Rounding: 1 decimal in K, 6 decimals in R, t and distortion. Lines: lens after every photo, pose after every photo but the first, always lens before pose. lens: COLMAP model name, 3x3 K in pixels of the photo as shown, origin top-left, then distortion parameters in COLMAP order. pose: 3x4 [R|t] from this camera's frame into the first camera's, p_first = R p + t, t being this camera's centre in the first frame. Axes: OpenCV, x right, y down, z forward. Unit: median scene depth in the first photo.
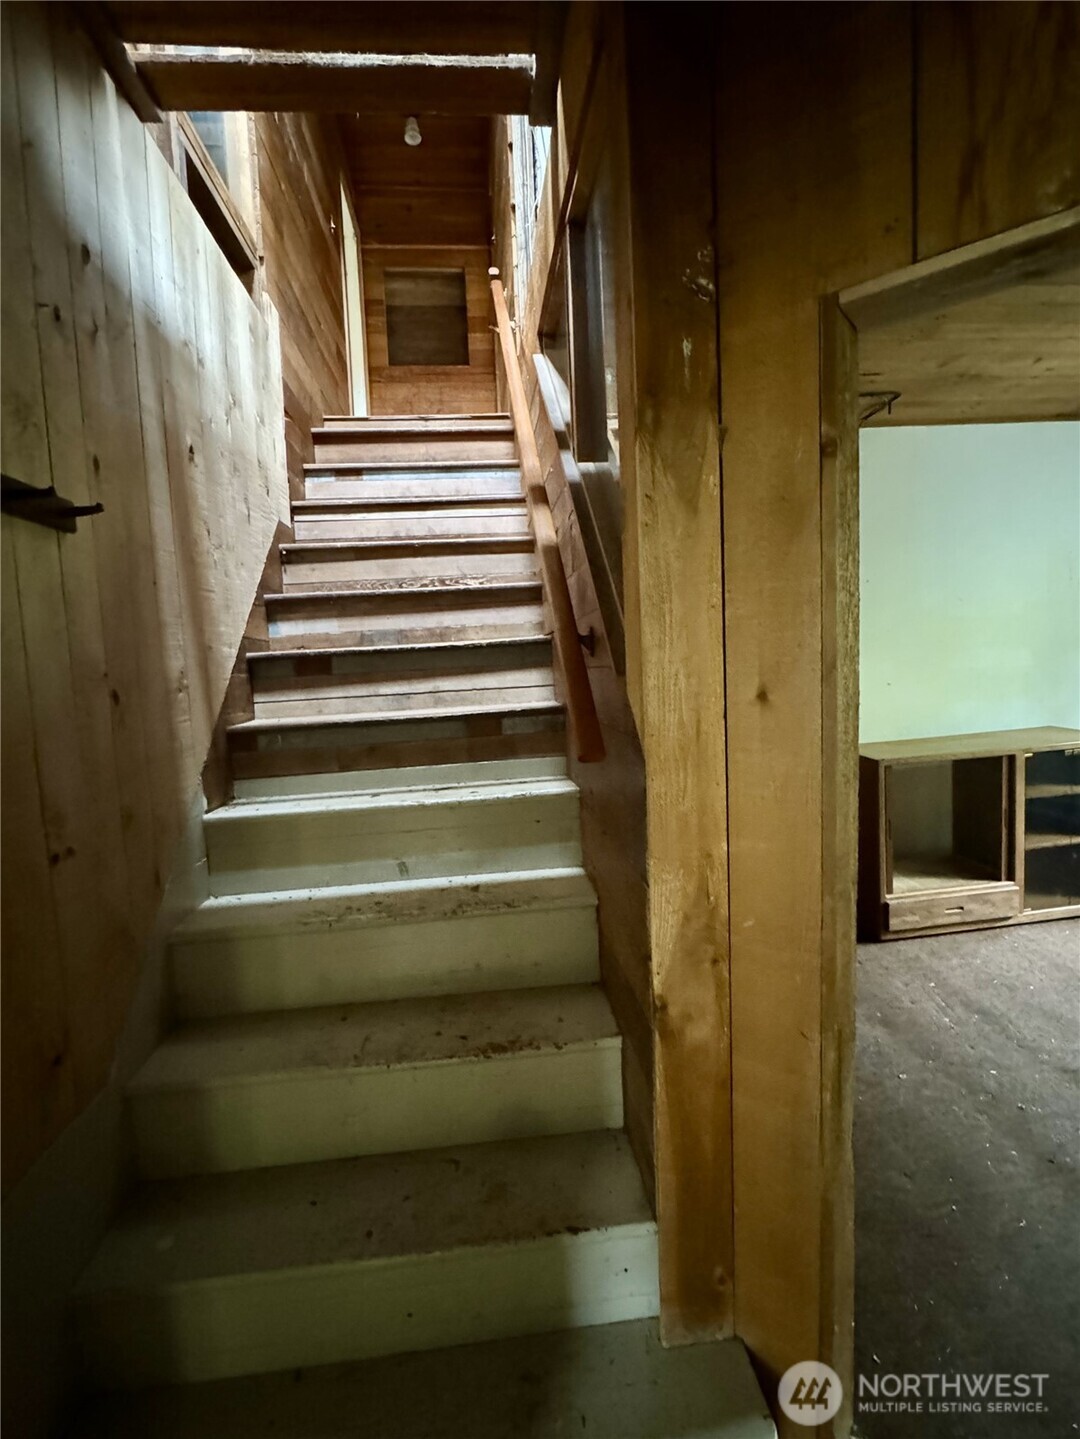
lens RADIAL K [[649.5, 0, 536.2], [0, 649.5, 710.6], [0, 0, 1]] dist [-0.019054, 0.000430]
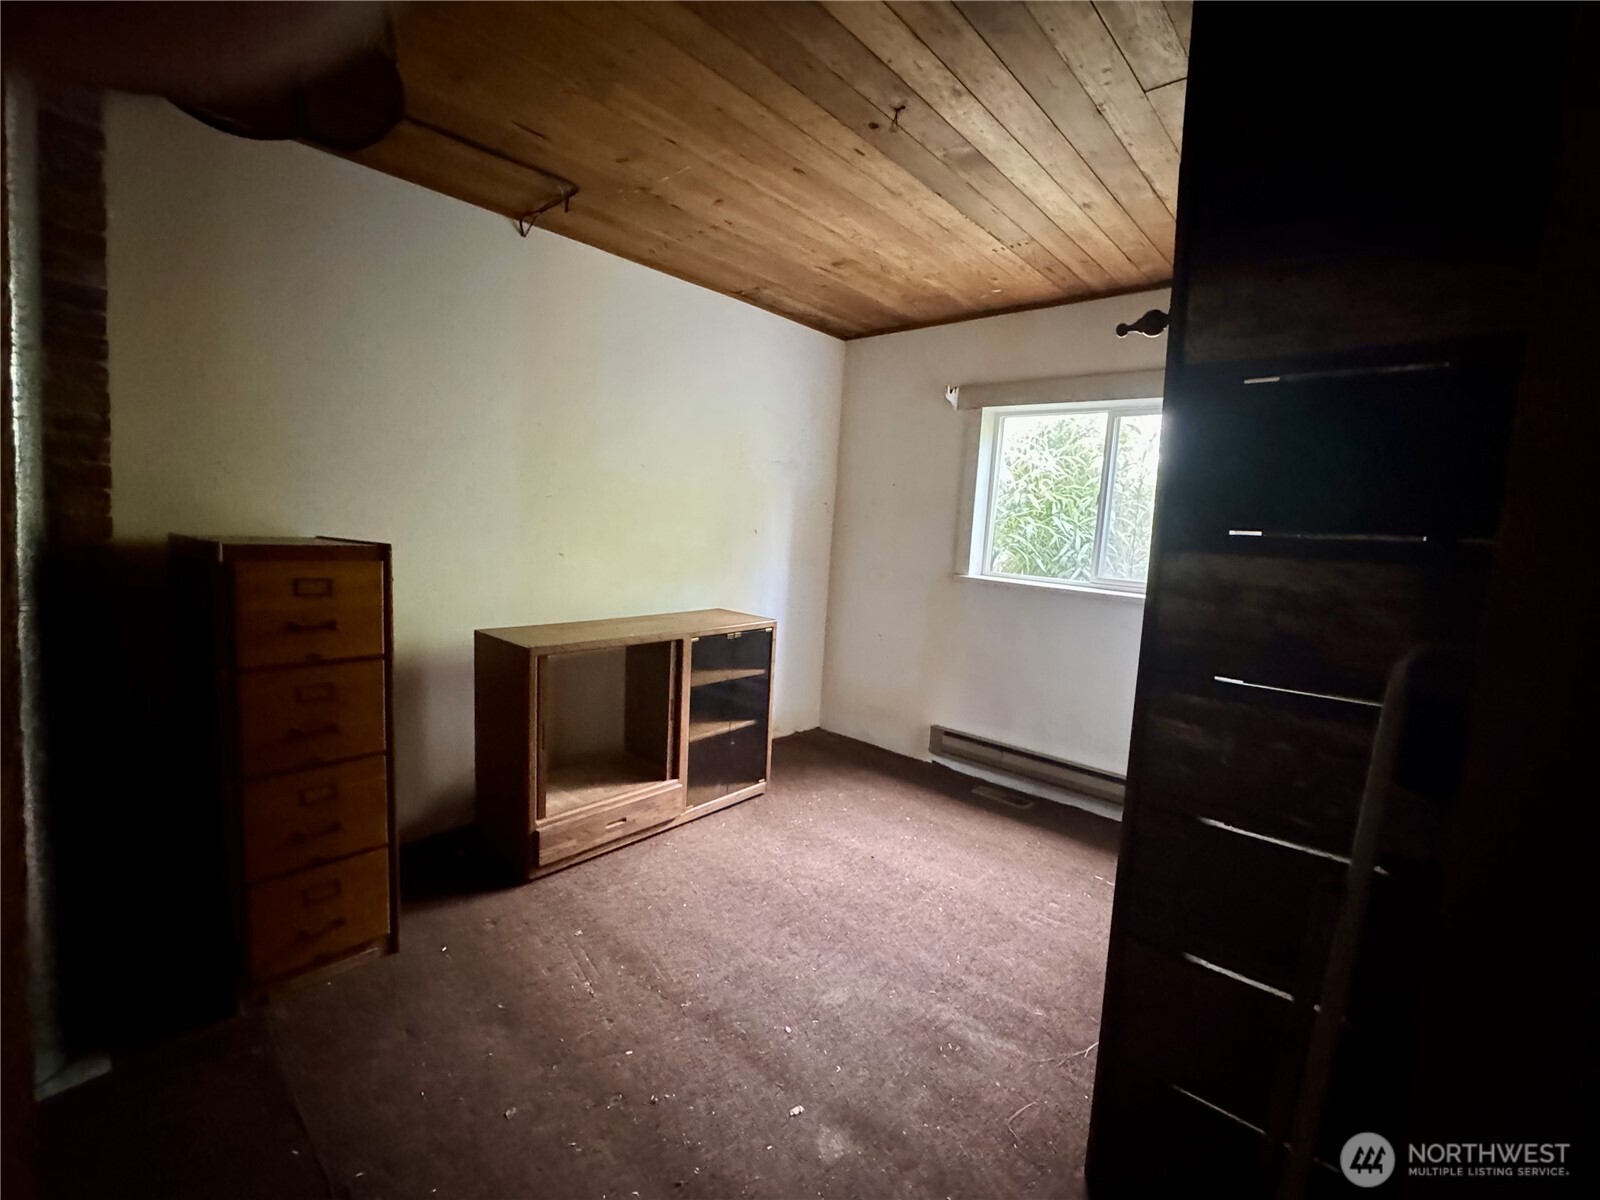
lens RADIAL K [[690.0, 0, 795.1], [0, 690.0, 602.9], [0, 0, 1]] dist [0.000541, 0.000016]
pose [[0.724467, 0.020769, 0.688997, 0.188536], [-0.033420, 0.999429, 0.005015, 0.007310], [-0.688499, -0.026659, 0.724747, 0.186947]]
